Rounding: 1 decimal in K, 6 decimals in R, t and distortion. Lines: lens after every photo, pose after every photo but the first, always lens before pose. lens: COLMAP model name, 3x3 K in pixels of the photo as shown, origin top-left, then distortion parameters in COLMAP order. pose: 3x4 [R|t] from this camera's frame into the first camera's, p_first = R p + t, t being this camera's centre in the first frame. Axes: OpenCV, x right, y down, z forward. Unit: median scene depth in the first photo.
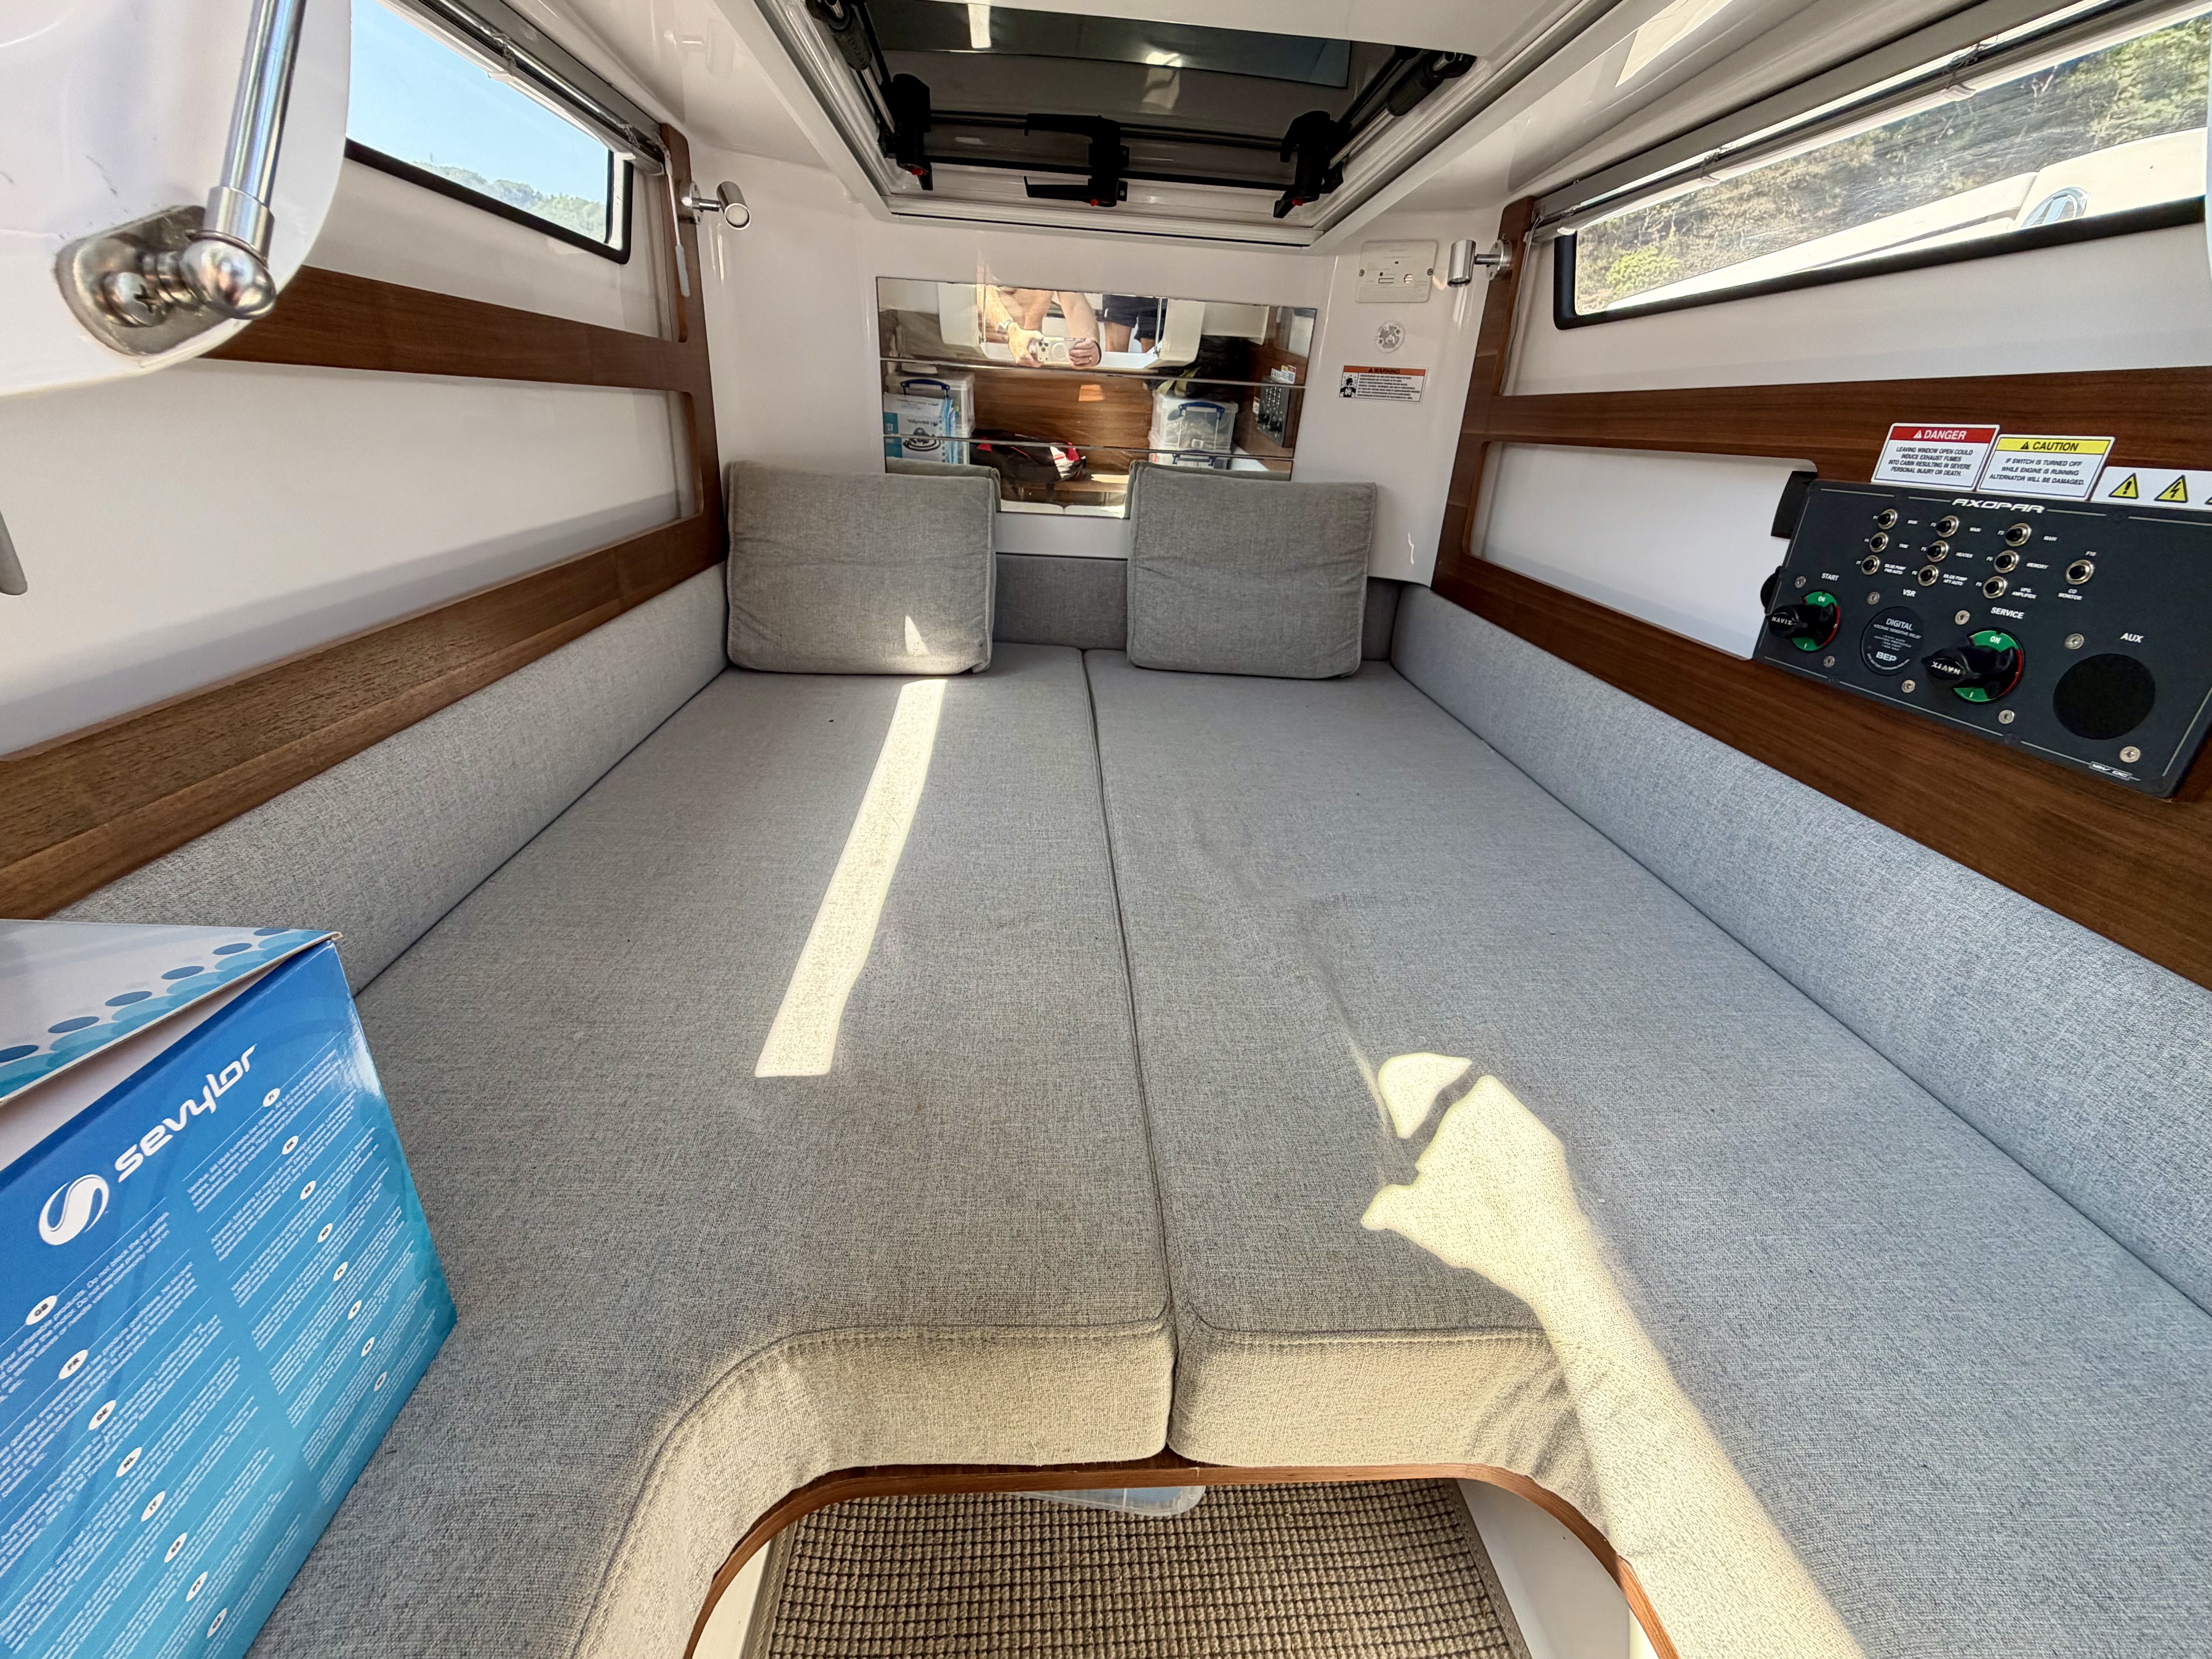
lens RADIAL K [[902.5, 0, 1089.3], [0, 902.5, 823.3], [0, 0, 1]] dist [0.003110, -0.000767]
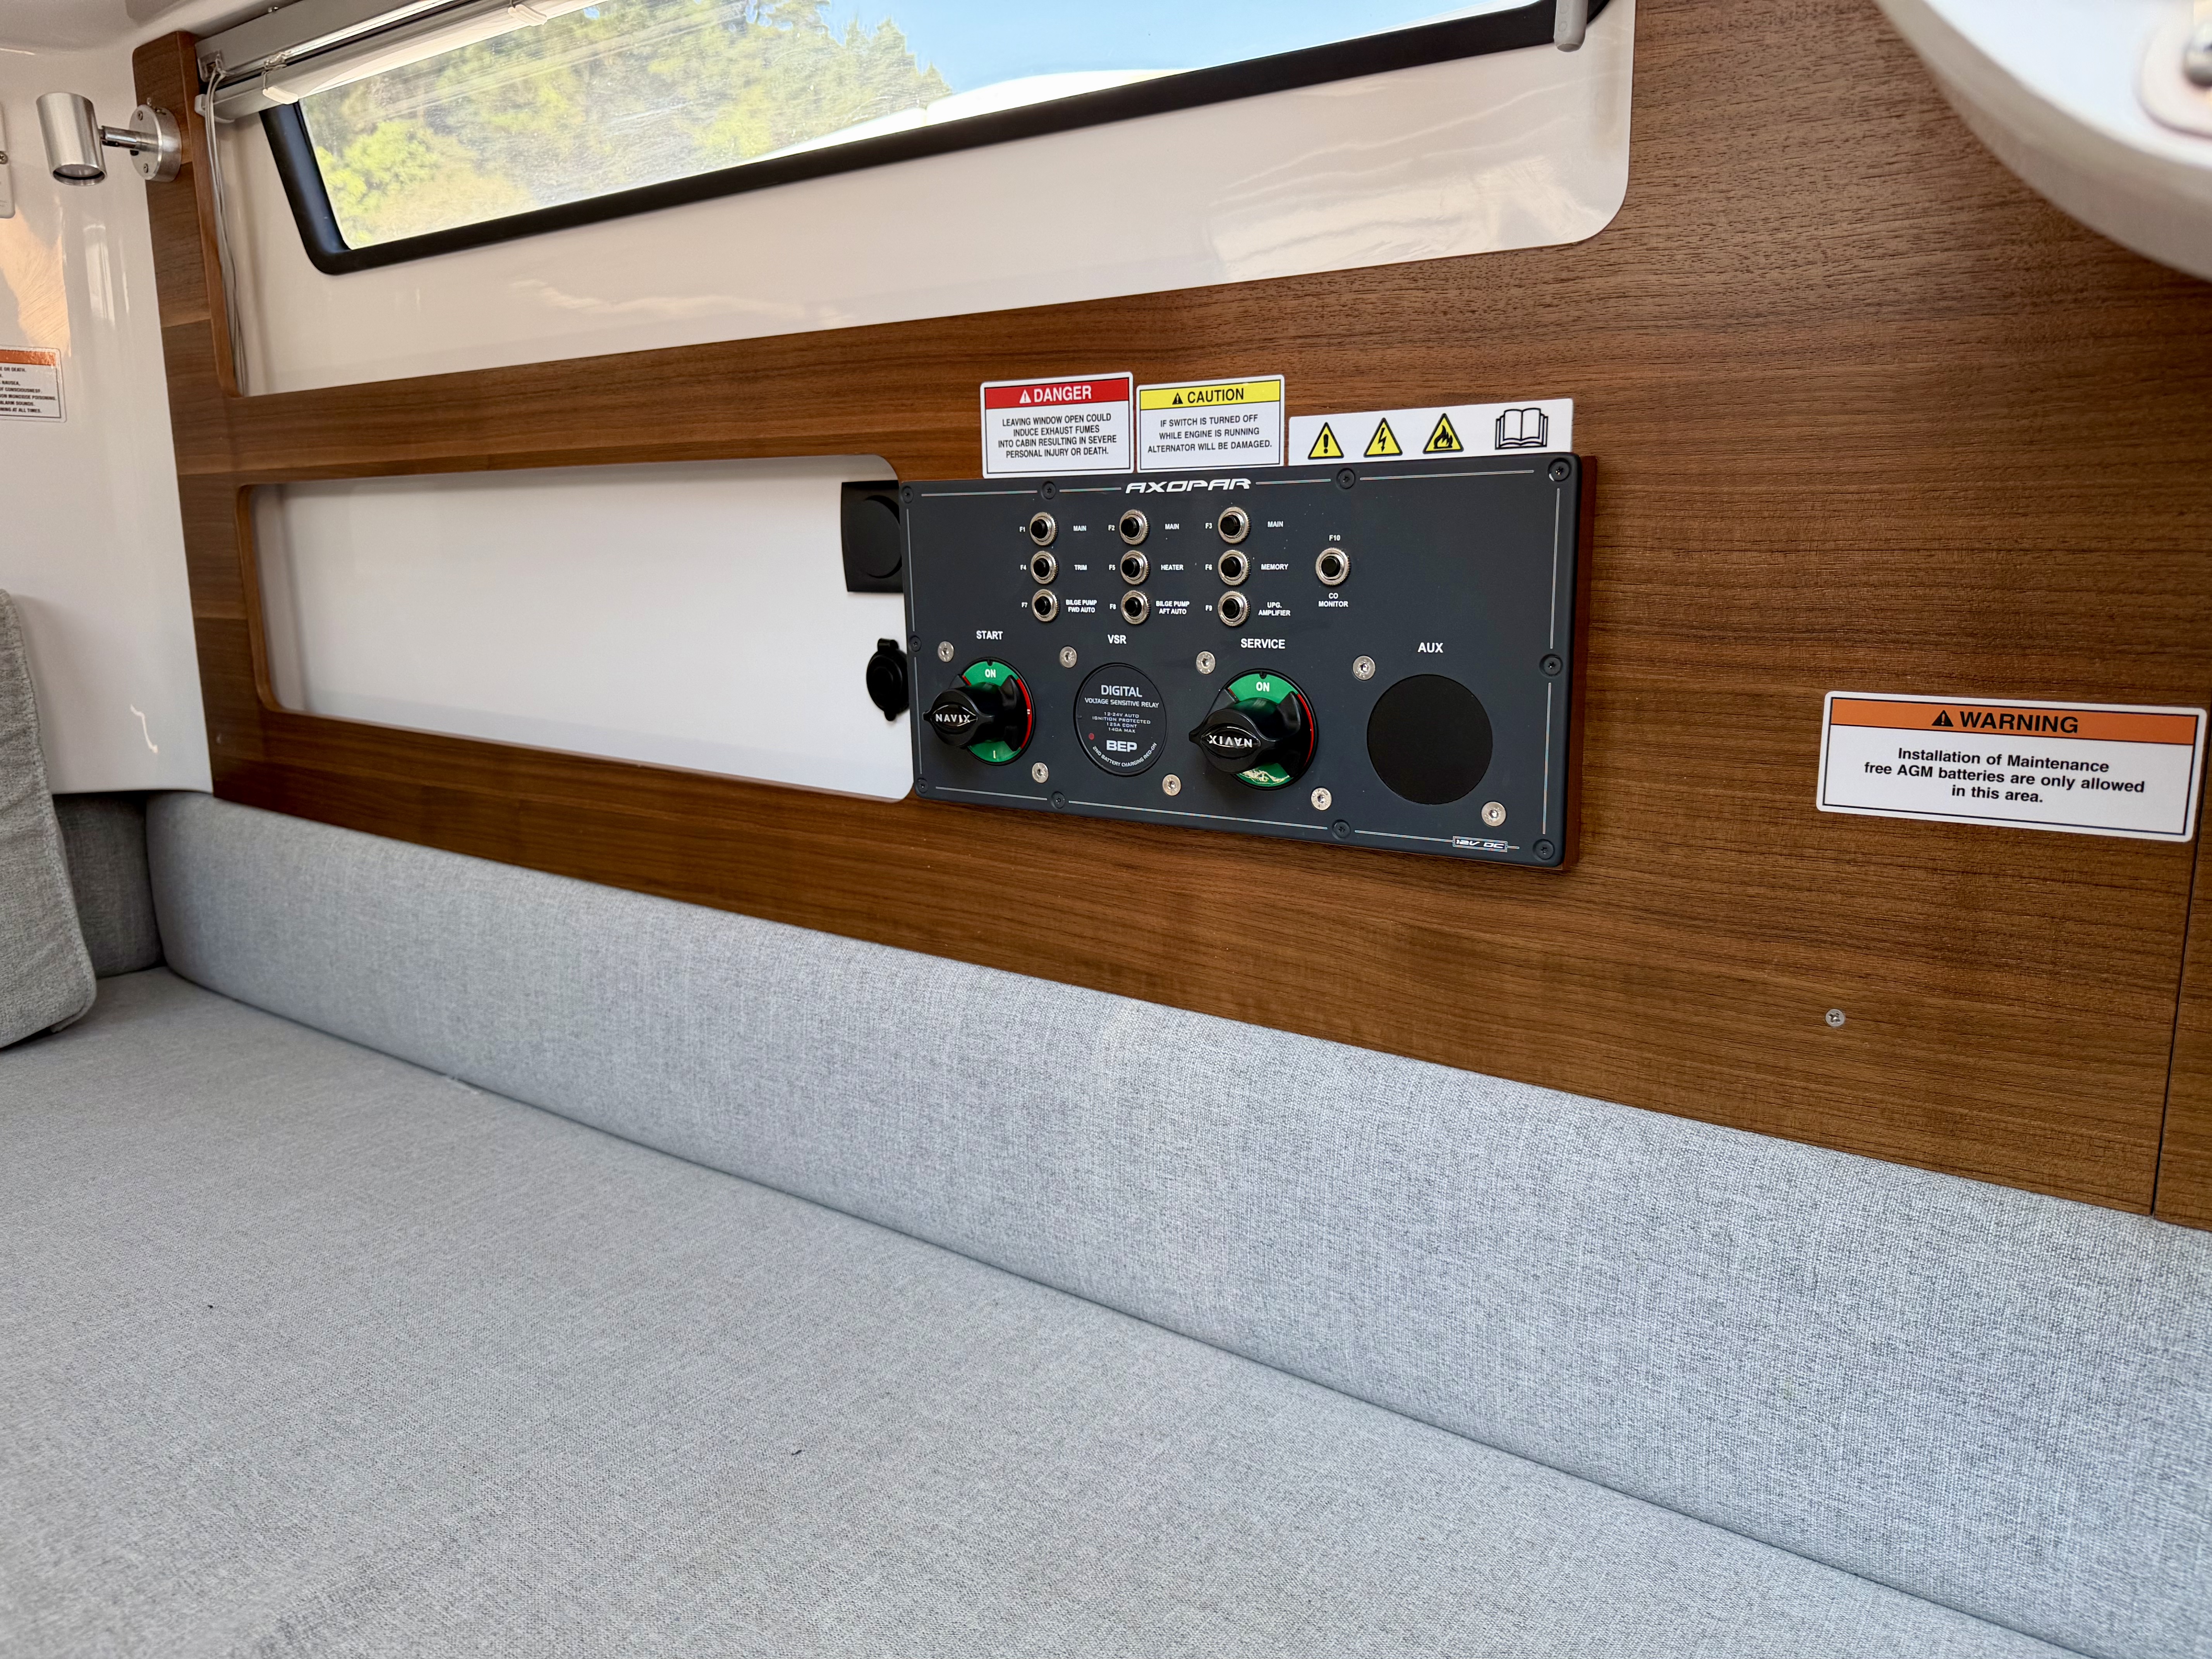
lens RADIAL K [[1595.1, 0, 1121.6], [0, 1595.1, 813.8], [0, 0, 1]] dist [0.033666, -0.048685]
pose [[0.616997, -0.186255, 0.764607, 0.076978], [0.357864, 0.931726, -0.061812, -0.072769], [-0.700891, 0.311763, 0.641526, 0.323919]]
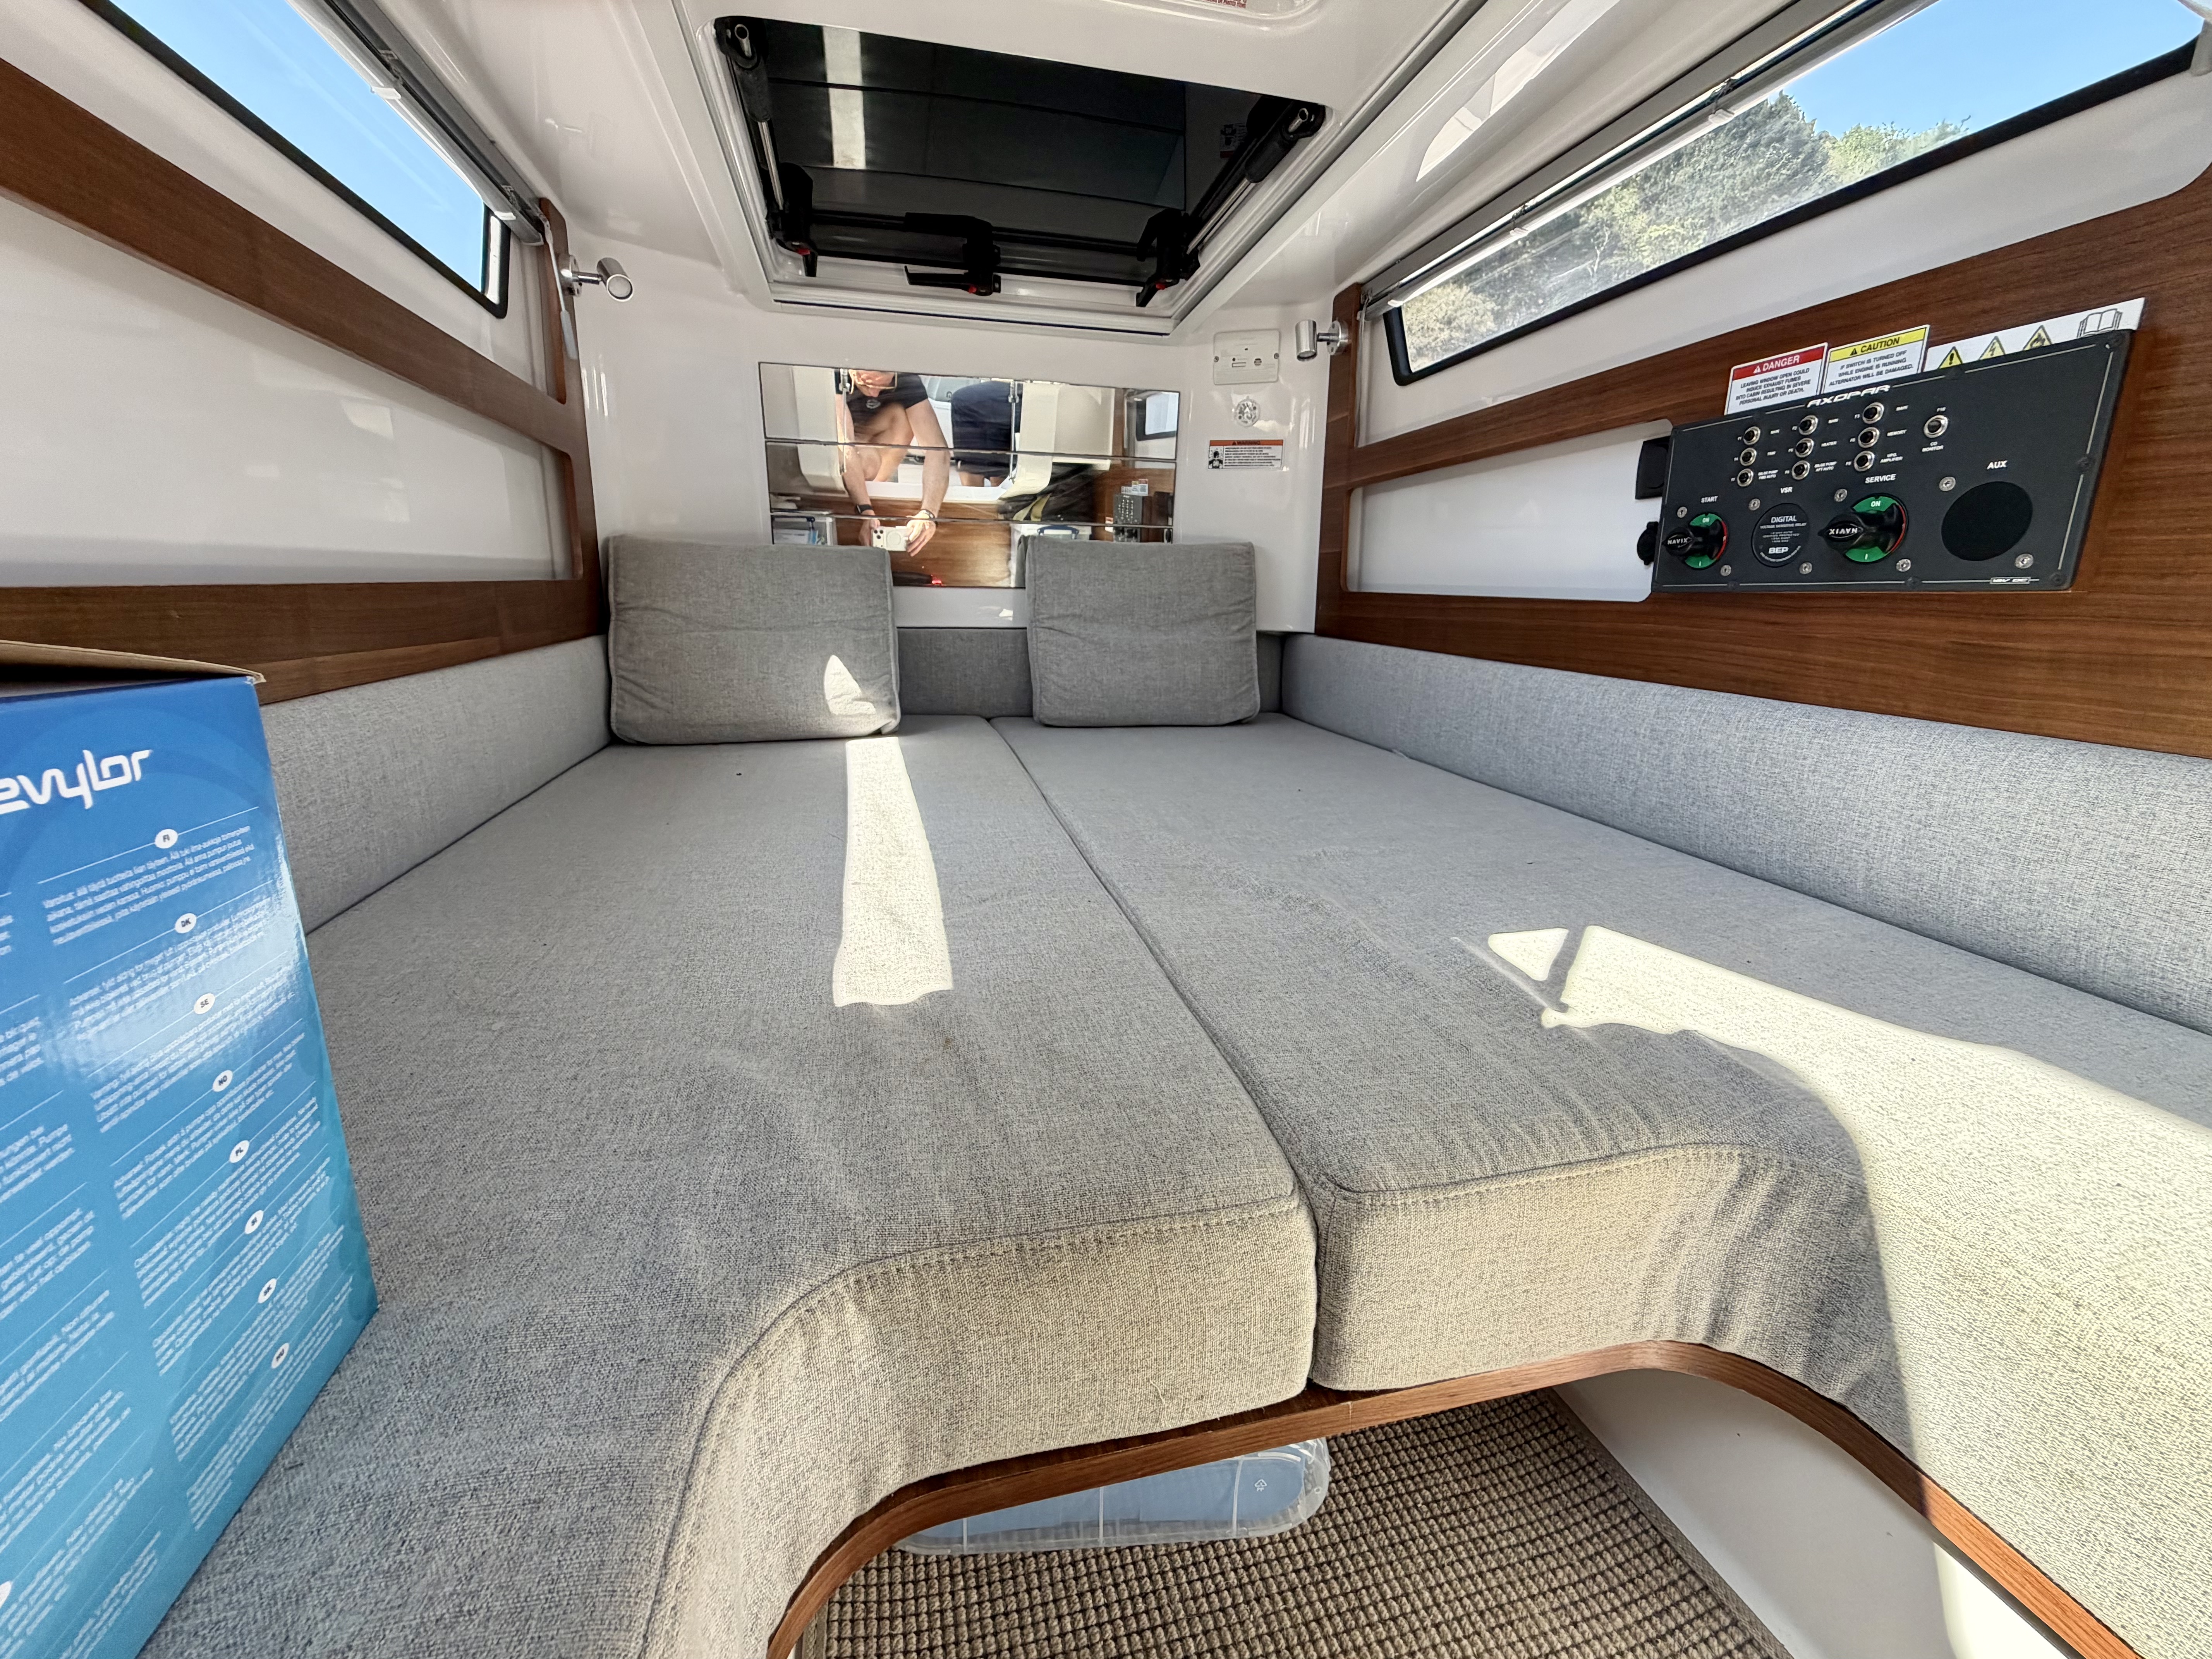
lens RADIAL K [[902.5, 0, 1093.4], [0, 902.5, 819.9], [0, 0, 1]] dist [0.003110, -0.000767]
pose [[0.983280, -0.082996, 0.162090, -0.139194], [0.110305, 0.979680, -0.167509, 0.214417], [-0.144893, 0.182588, 0.972454, 0.096231]]
